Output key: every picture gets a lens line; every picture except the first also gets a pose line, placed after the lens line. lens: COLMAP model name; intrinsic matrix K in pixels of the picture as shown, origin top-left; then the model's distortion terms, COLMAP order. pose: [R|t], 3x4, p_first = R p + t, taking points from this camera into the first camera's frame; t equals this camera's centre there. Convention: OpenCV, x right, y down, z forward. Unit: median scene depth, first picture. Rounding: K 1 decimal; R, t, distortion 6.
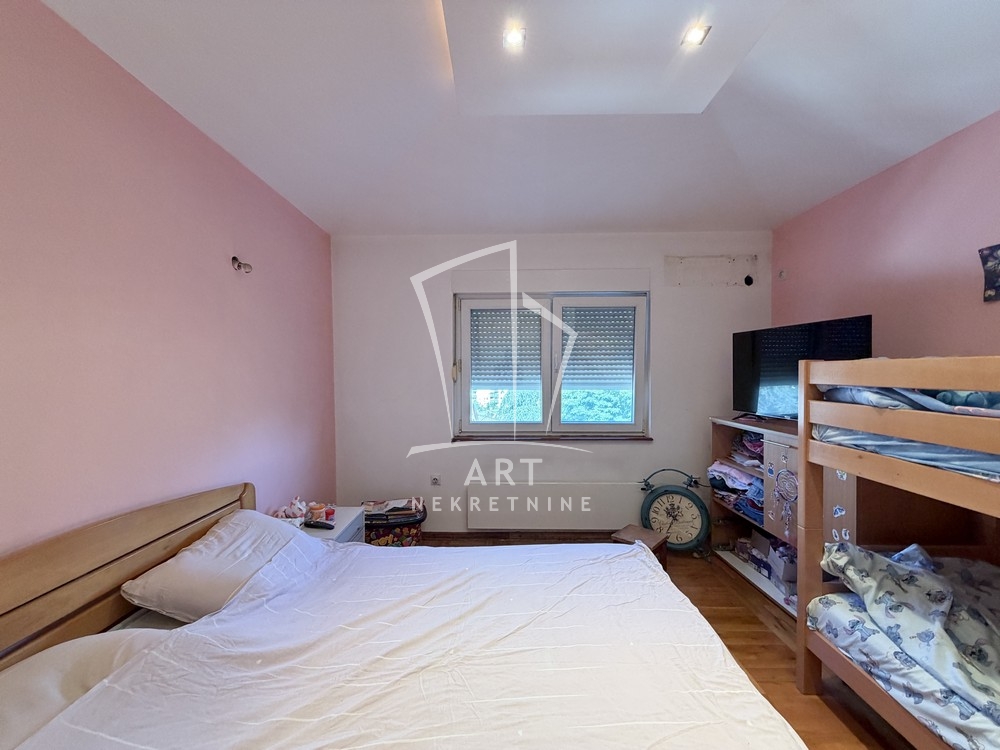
lens RADIAL K [[396.8, 0, 495.2], [0, 396.8, 377.2], [0, 0, 1]] dist [0.000129, -0.000473]
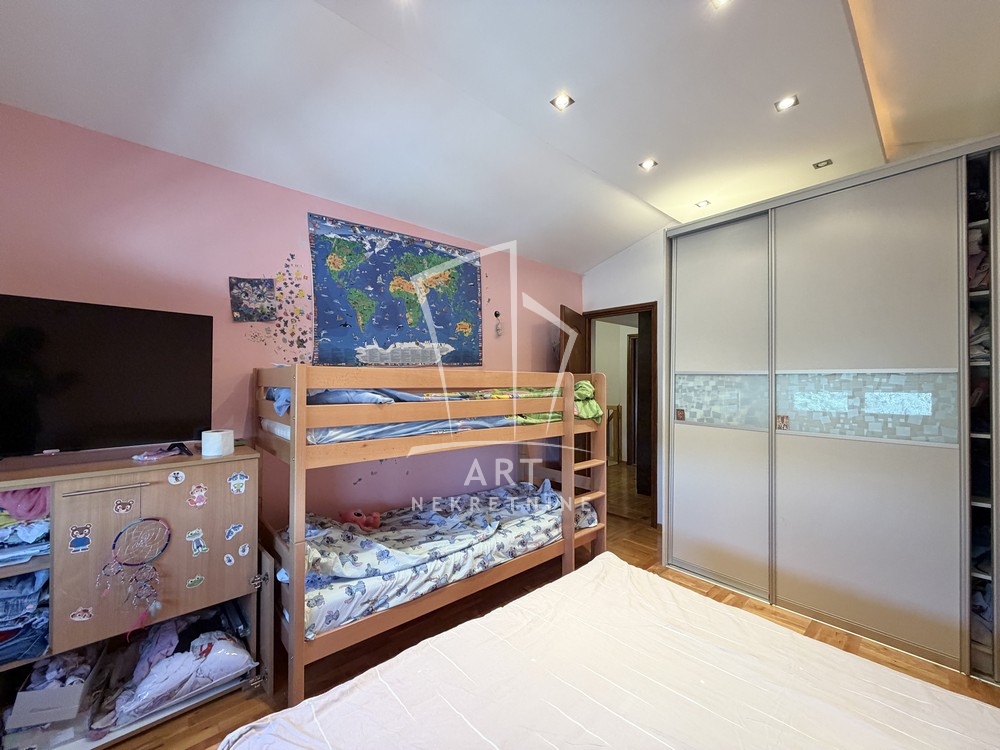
lens RADIAL K [[396.8, 0, 495.2], [0, 396.8, 377.2], [0, 0, 1]] dist [0.000129, -0.000473]
pose [[-0.668891, 0.009129, 0.743305, -0.167015], [0.010390, 0.999942, -0.002931, -0.002544], [-0.743288, 0.005763, -0.668947, 0.925790]]
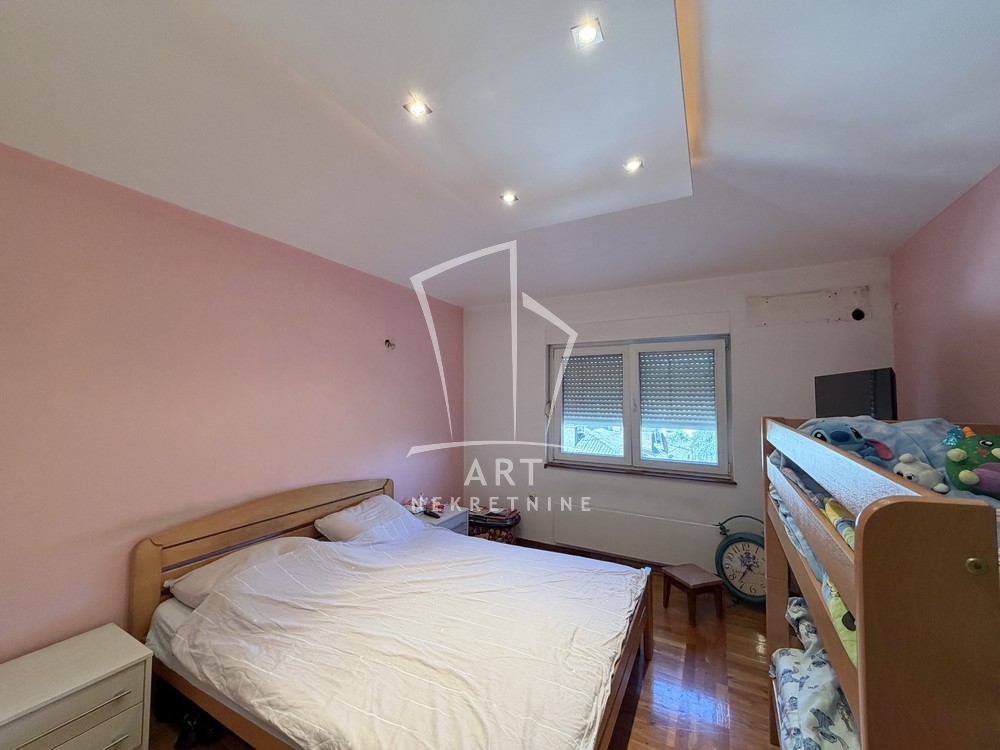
lens RADIAL K [[396.8, 0, 495.2], [0, 396.8, 377.2], [0, 0, 1]] dist [0.000129, -0.000473]
pose [[0.882639, -0.011151, -0.469918, 0.459838], [-0.016862, 0.998324, -0.055362, -0.056191], [0.469748, 0.056788, 0.880972, -0.212123]]
